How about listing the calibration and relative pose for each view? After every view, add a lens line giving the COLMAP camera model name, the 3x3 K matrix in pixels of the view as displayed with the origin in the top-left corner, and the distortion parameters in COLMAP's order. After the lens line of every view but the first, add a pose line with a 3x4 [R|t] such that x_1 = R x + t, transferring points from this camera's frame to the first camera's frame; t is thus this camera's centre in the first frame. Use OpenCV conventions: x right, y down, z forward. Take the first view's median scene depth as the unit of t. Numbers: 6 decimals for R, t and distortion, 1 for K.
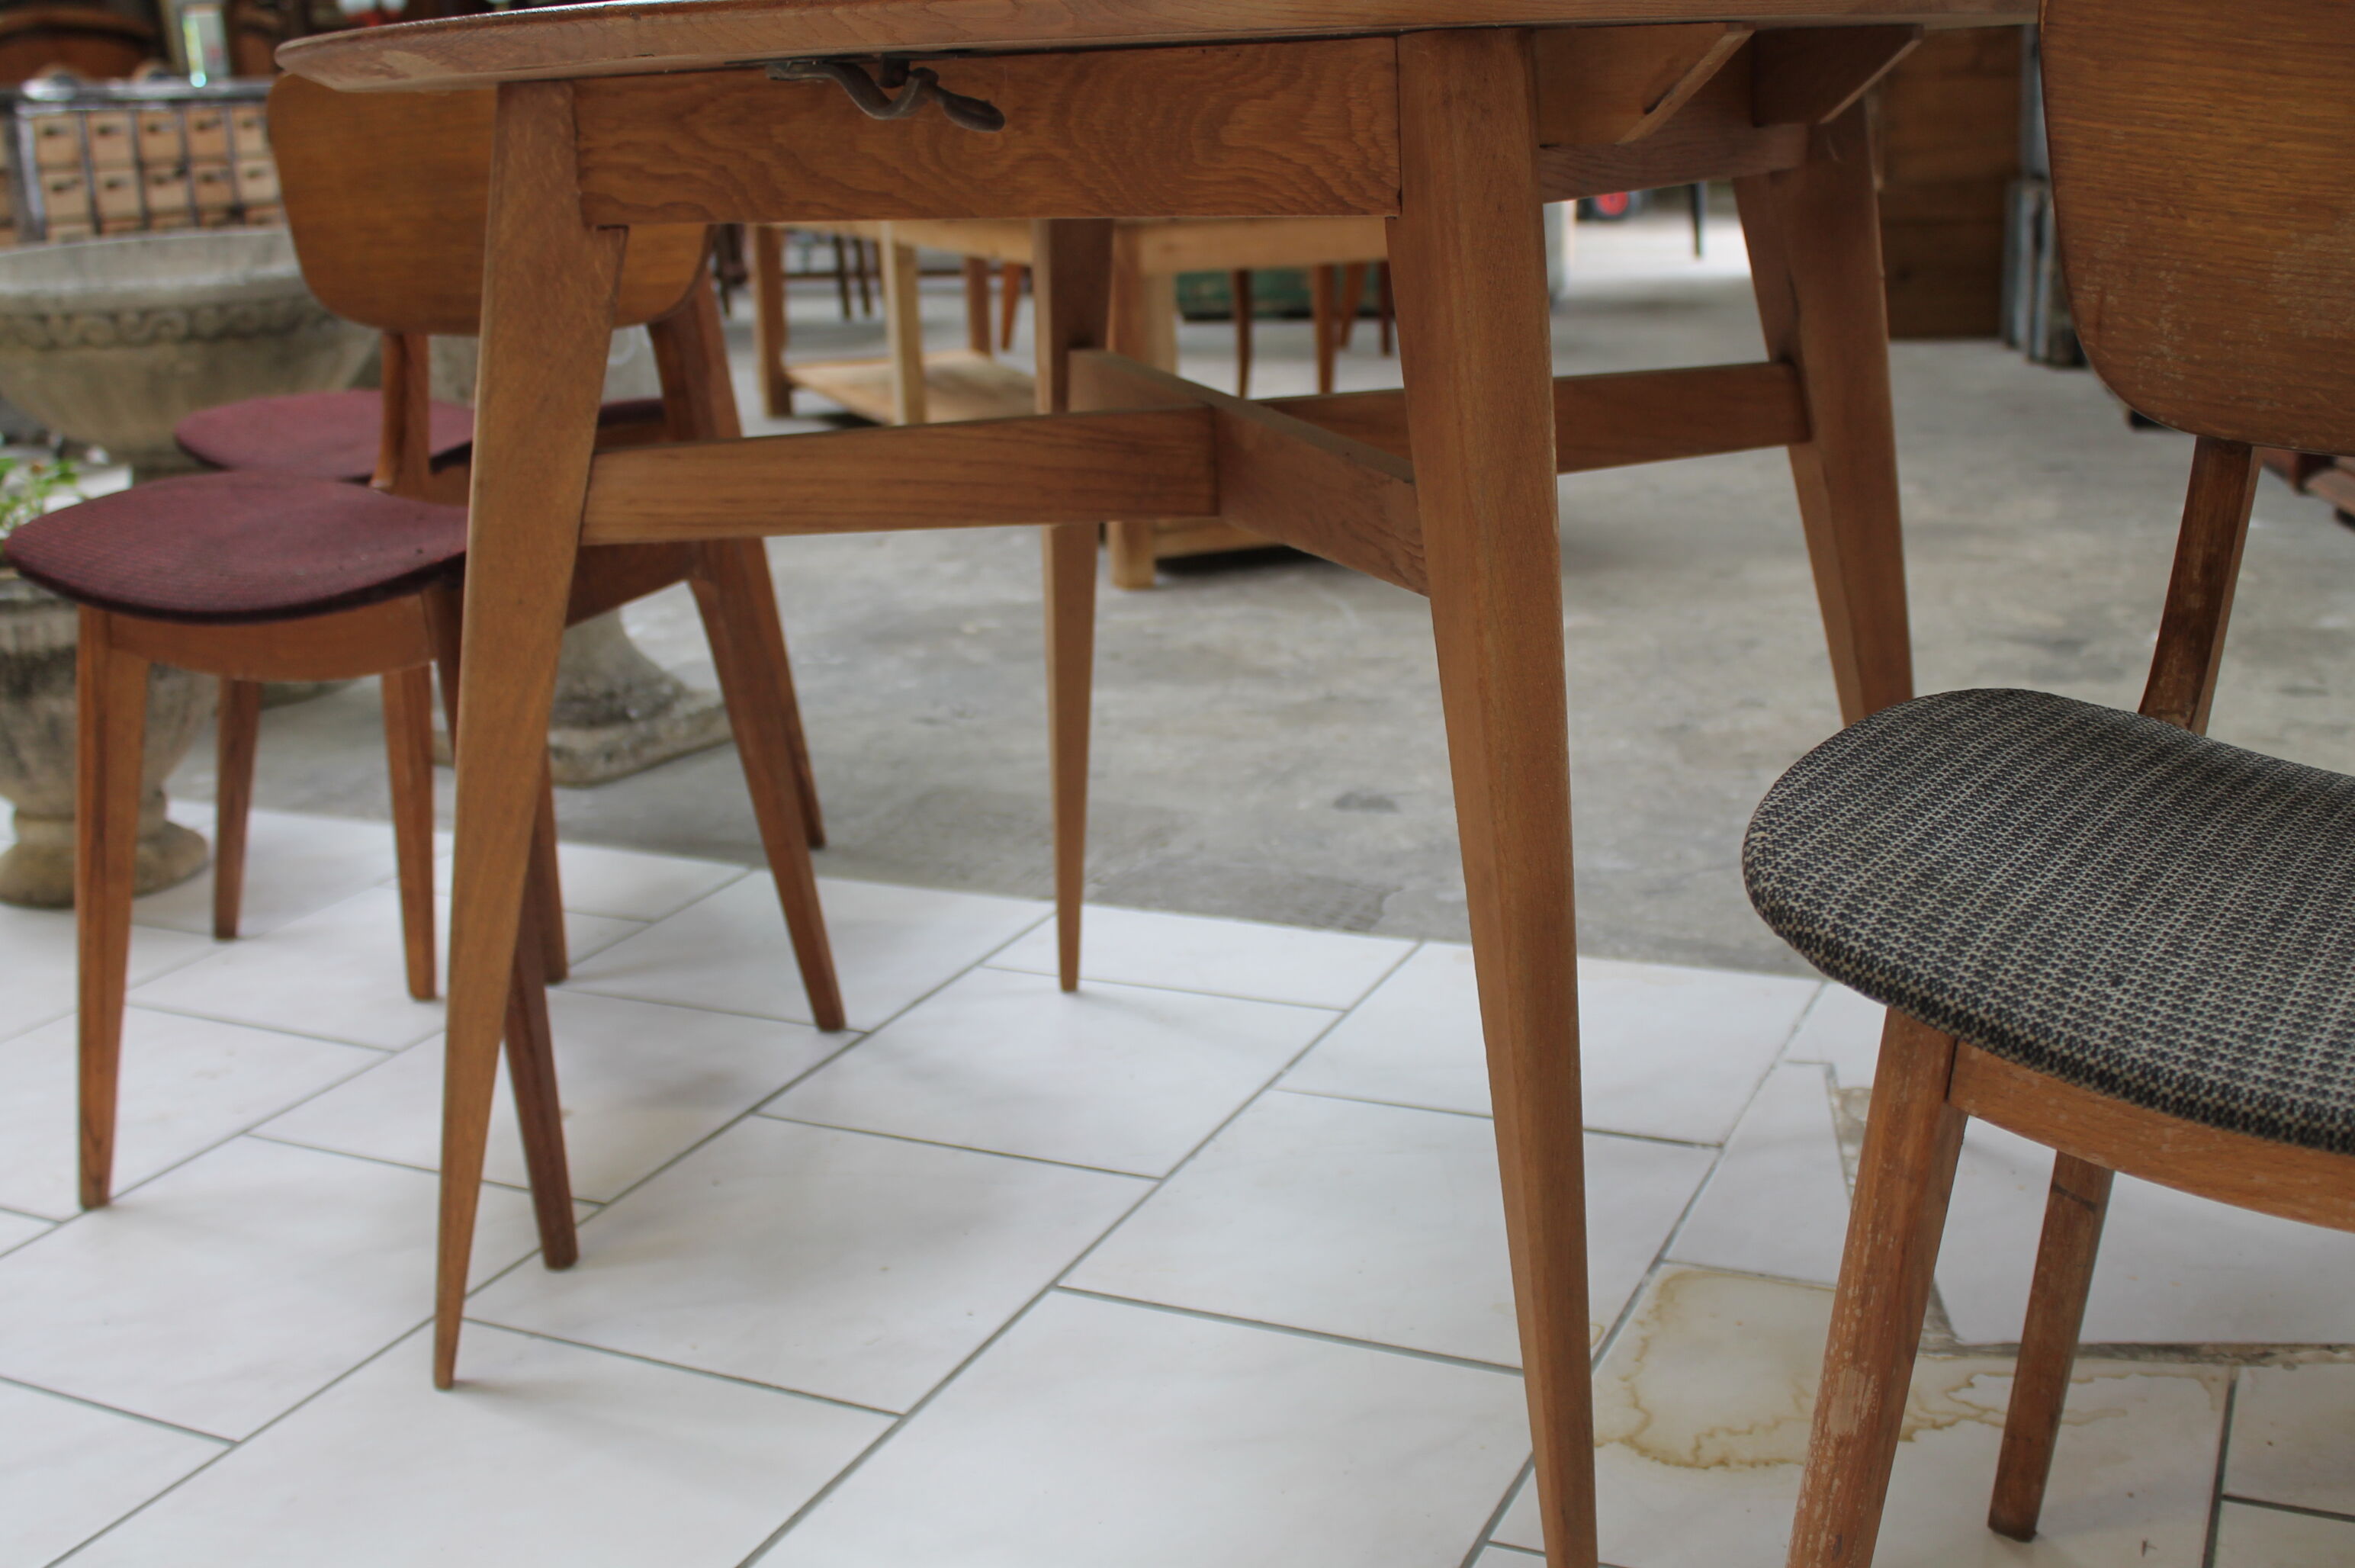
lens RADIAL K [[2536.8, 0, 1177.5], [0, 2536.8, 784.0], [0, 0, 1]] dist [-0.089506, 0.050619]
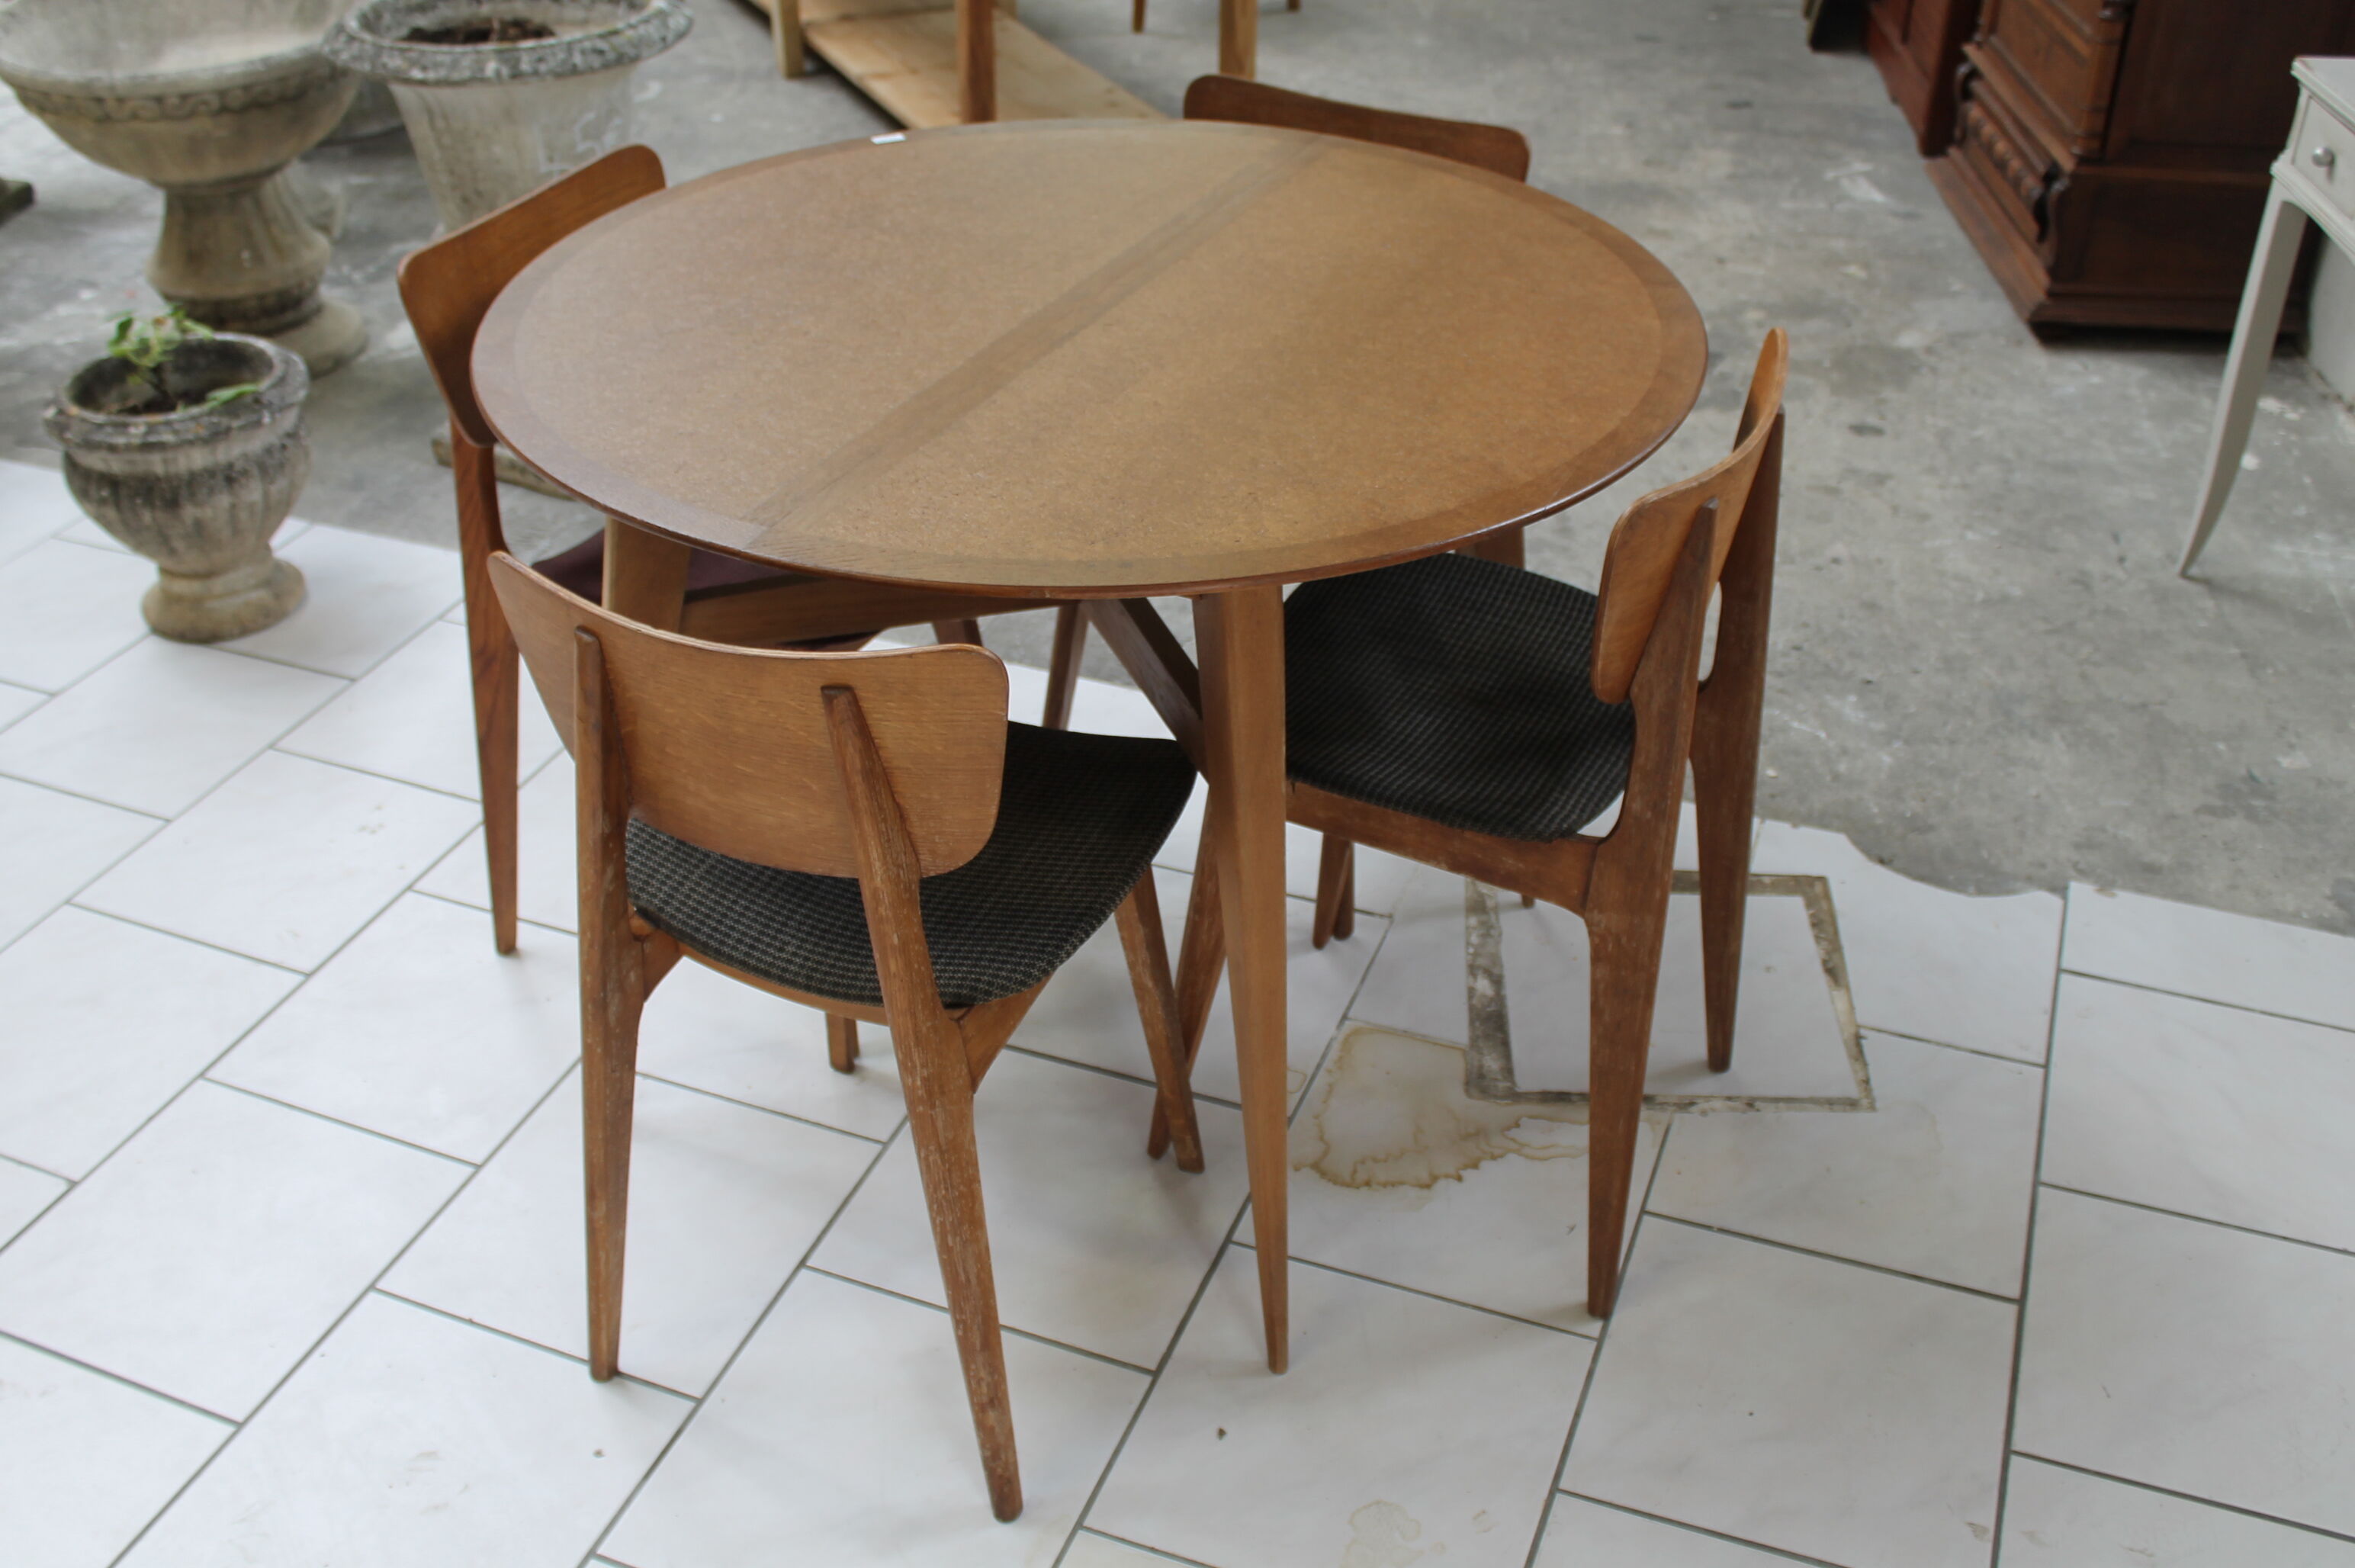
lens RADIAL K [[2290.8, 0, 1177.5], [0, 2290.8, 784.0], [0, 0, 1]] dist [-0.128667, 0.113304]
pose [[0.996569, -0.001683, 0.082754, -0.023299], [-0.023427, 0.953177, 0.301505, -0.251444], [-0.079386, -0.302409, 0.949867, -0.216050]]
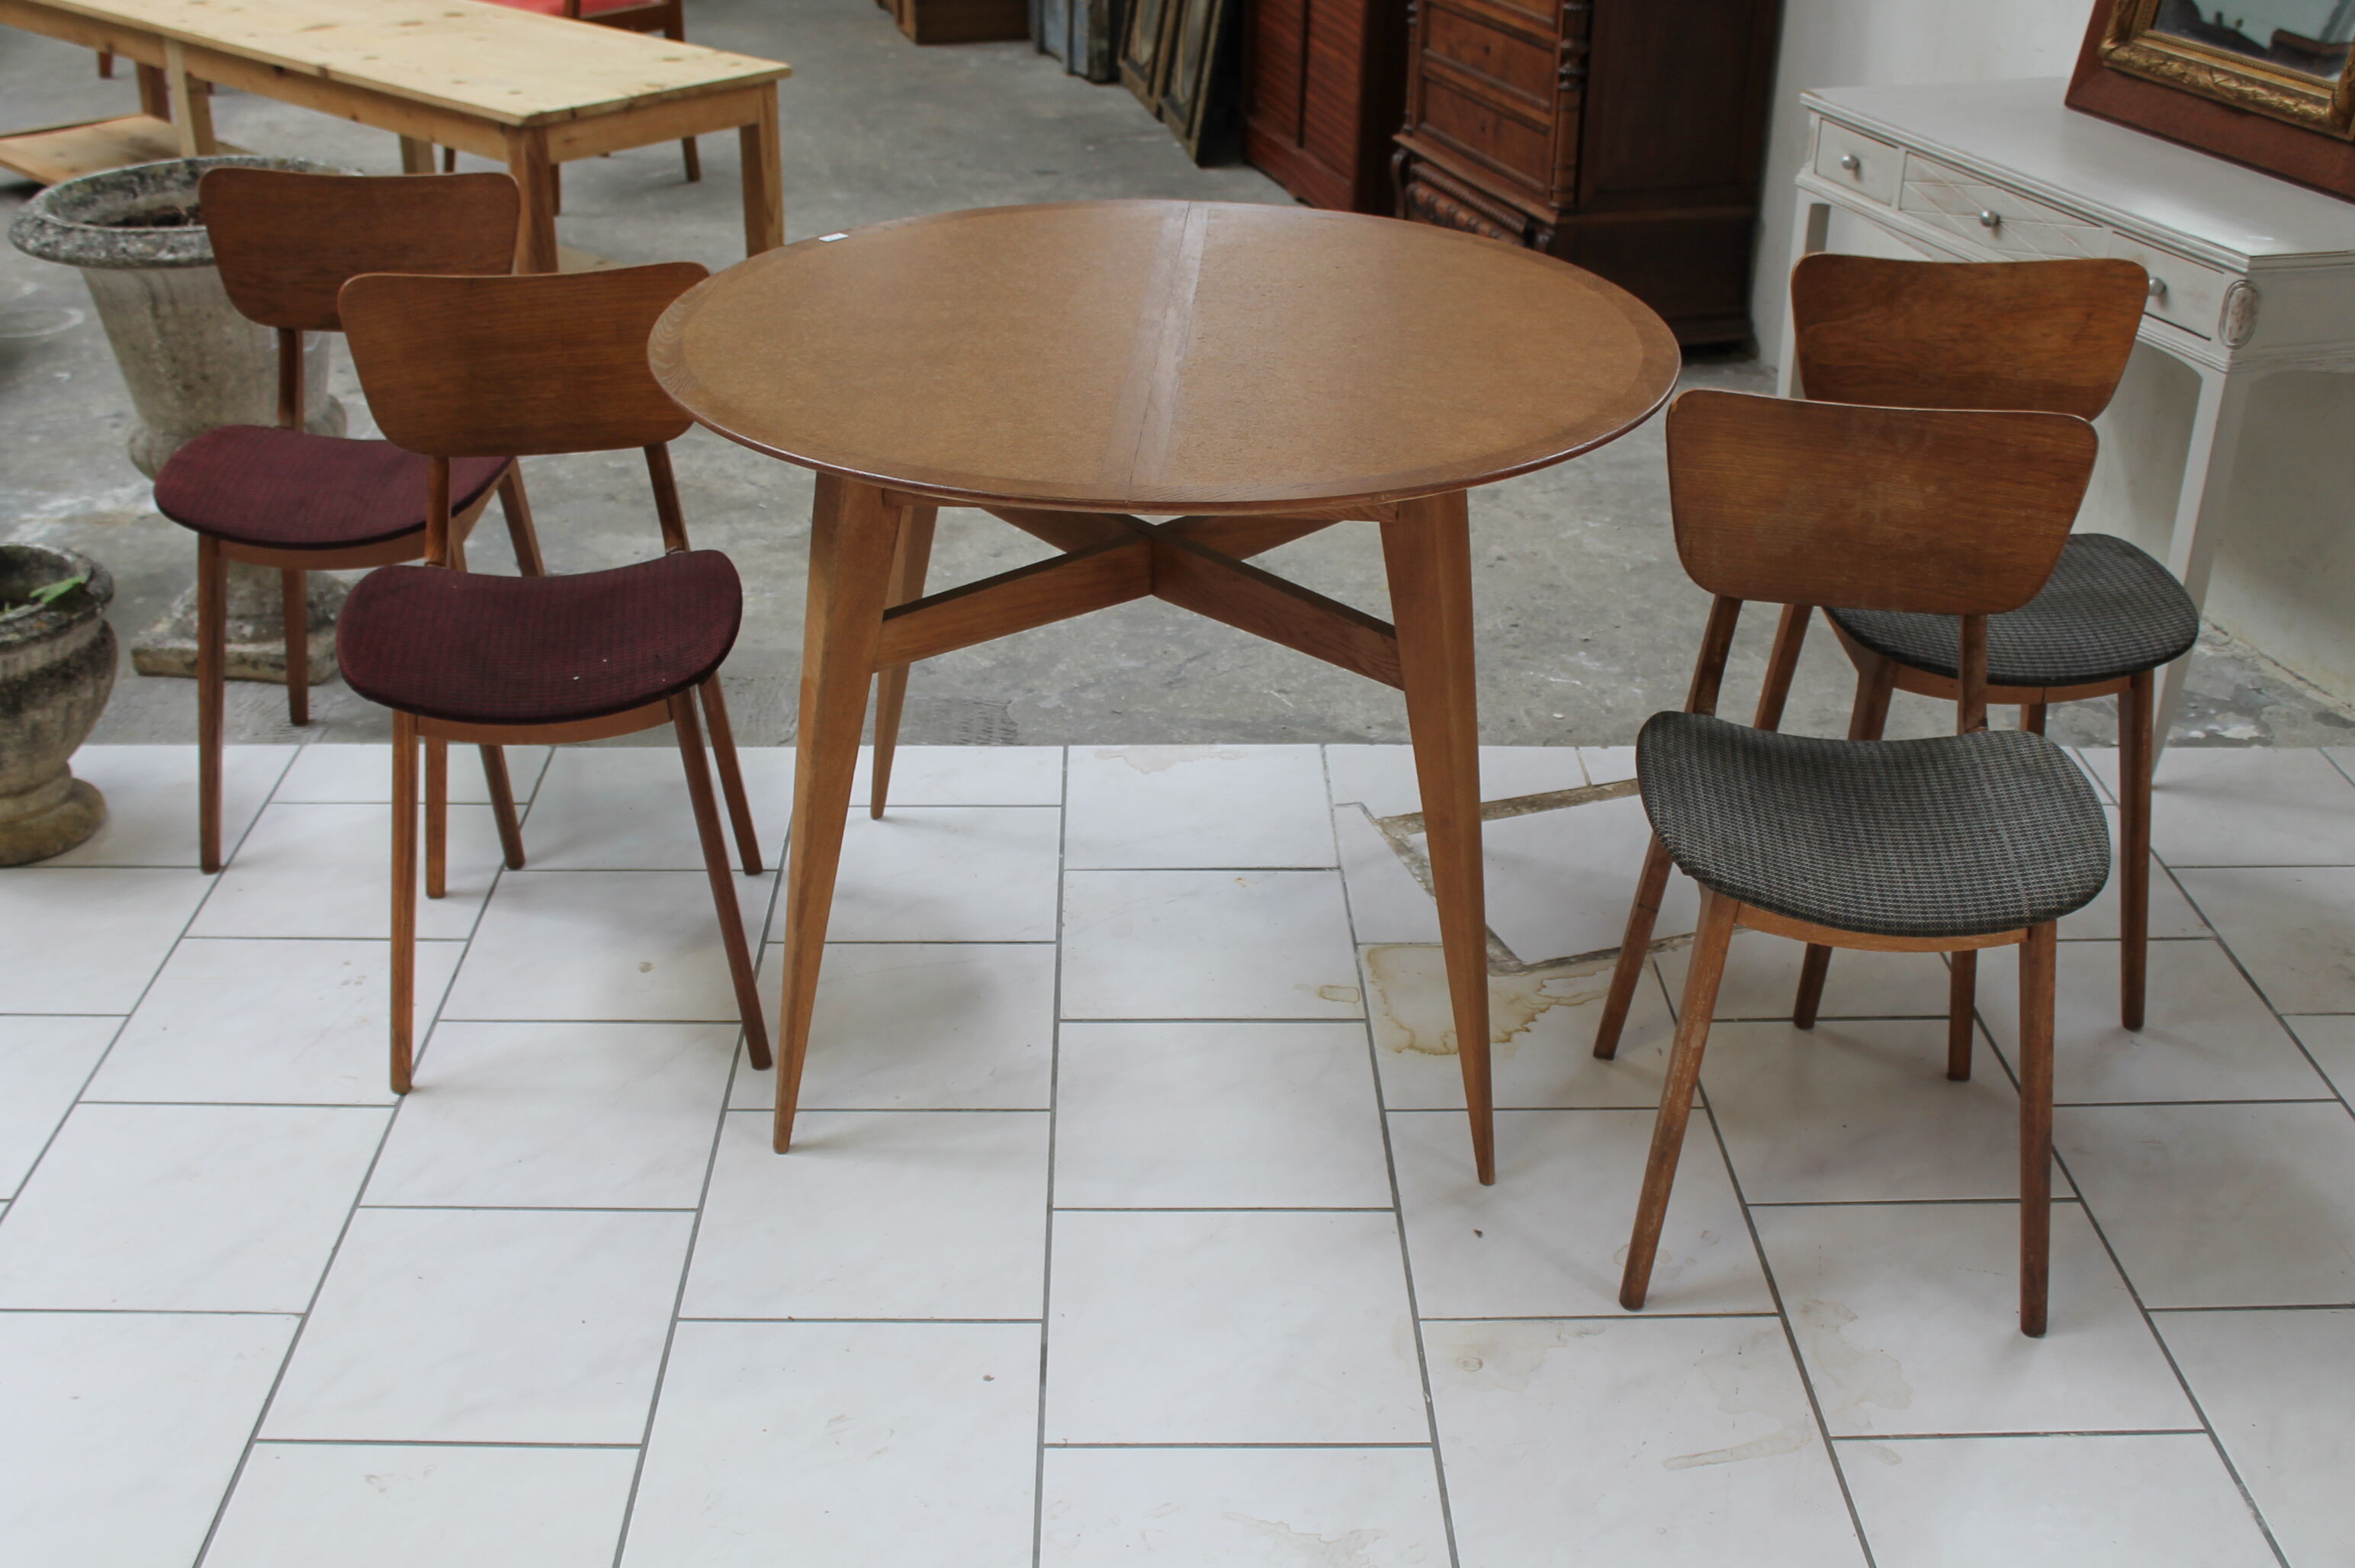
lens RADIAL K [[2536.8, 0, 1177.5], [0, 2536.8, 784.0], [0, 0, 1]] dist [-0.089506, 0.050619]
pose [[0.893759, -0.155410, 0.420764, -0.442380], [0.072802, 0.975882, 0.205802, -0.203843], [-0.442600, -0.153305, 0.883517, -0.364415]]
